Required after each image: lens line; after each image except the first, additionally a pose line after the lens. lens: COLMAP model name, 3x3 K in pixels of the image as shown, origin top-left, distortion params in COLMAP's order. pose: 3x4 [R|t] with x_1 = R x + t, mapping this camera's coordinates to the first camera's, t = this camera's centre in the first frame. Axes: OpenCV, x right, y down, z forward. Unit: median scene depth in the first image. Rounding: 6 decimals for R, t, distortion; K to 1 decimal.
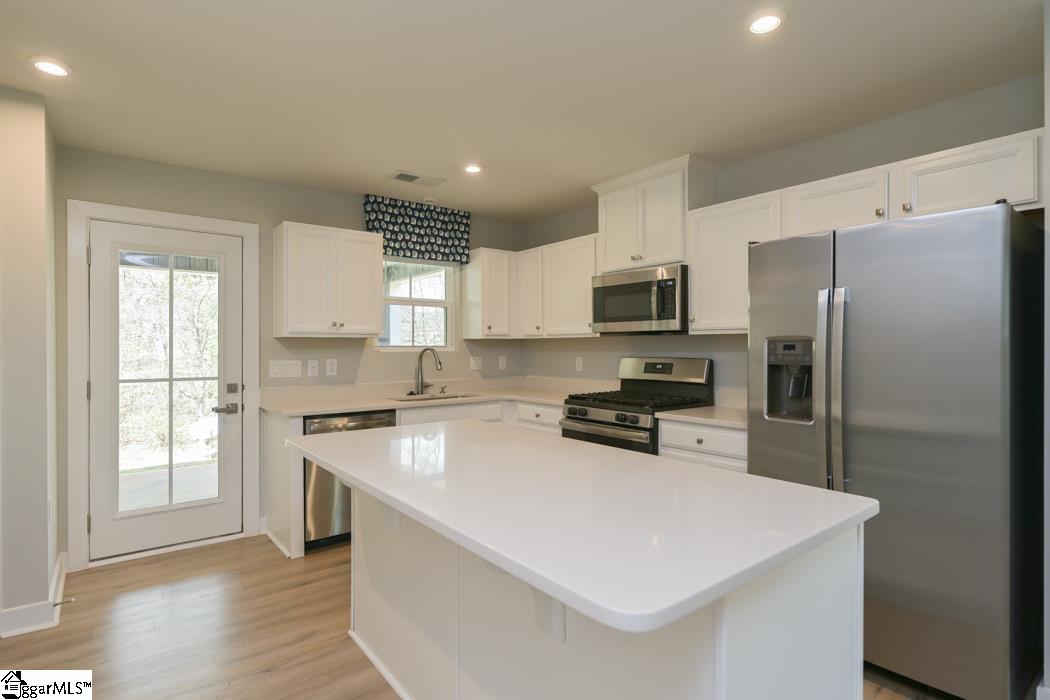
lens RADIAL K [[533.7, 0, 526.8], [0, 533.7, 347.7], [0, 0, 1]] dist [-0.002193, -0.000269]
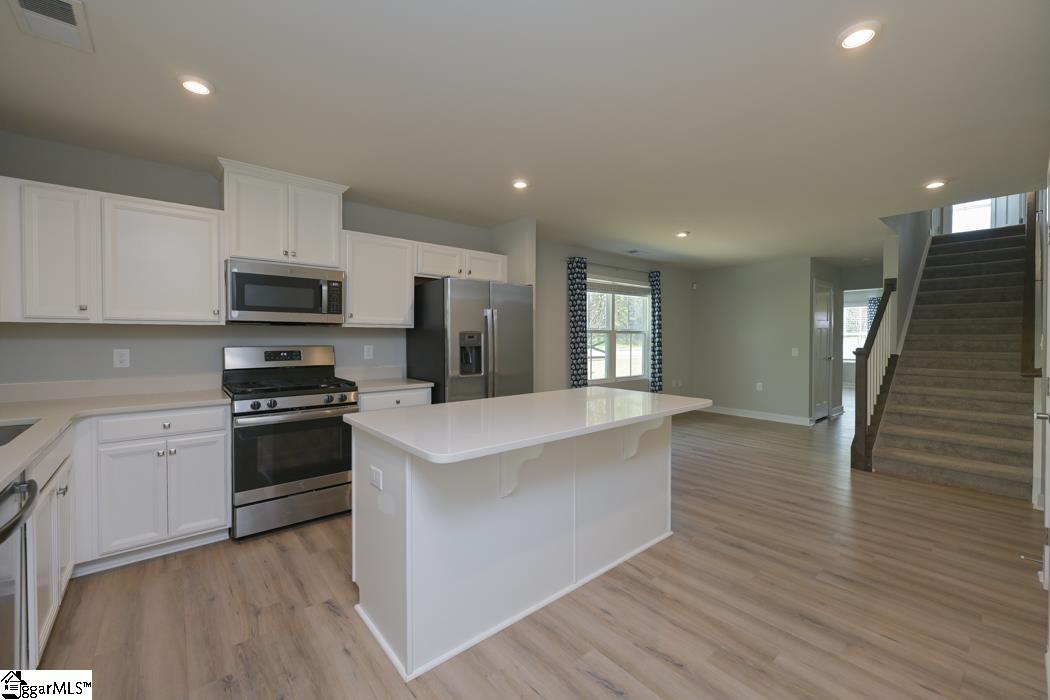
lens RADIAL K [[421.4, 0, 518.1], [0, 421.4, 342.9], [0, 0, 1]] dist [0.004523, 0.000392]
pose [[-0.026939, -0.012288, 0.999562, -0.621895], [-0.000491, 0.999924, 0.012280, 0.001026], [-0.999637, -0.000160, -0.026943, 0.530643]]
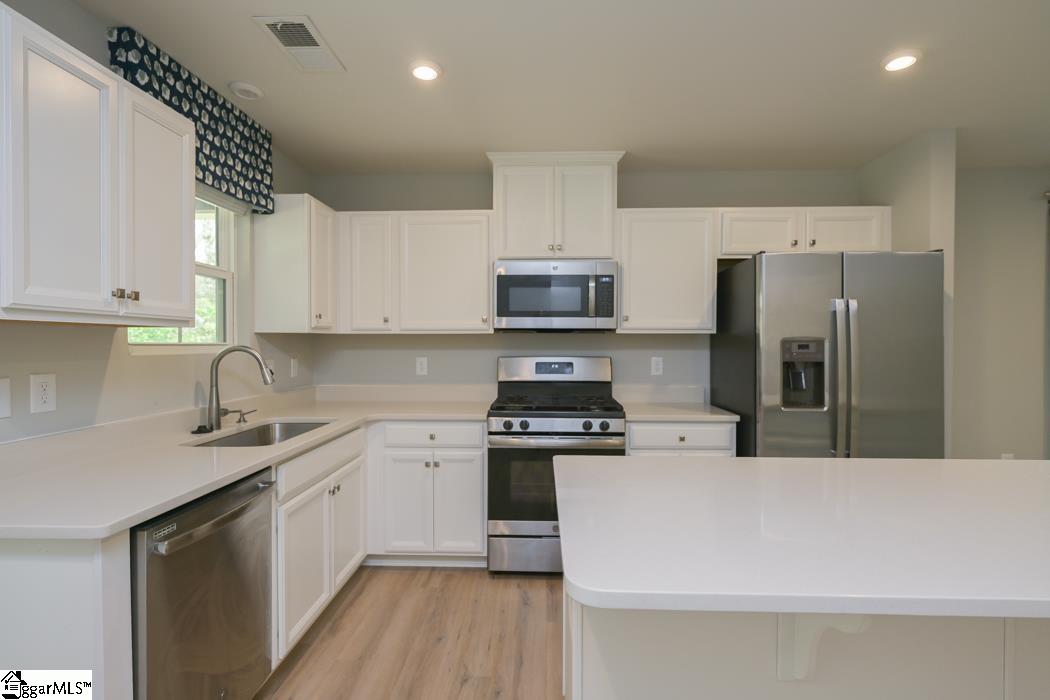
lens RADIAL K [[488.5, 0, 529.4], [0, 488.5, 349.9], [0, 0, 1]] dist [-0.001785, -0.000627]
pose [[0.643404, -0.006620, 0.765498, -0.433369], [-0.001225, 0.999952, 0.009678, -0.001983], [-0.765526, -0.007165, 0.643365, 0.469663]]
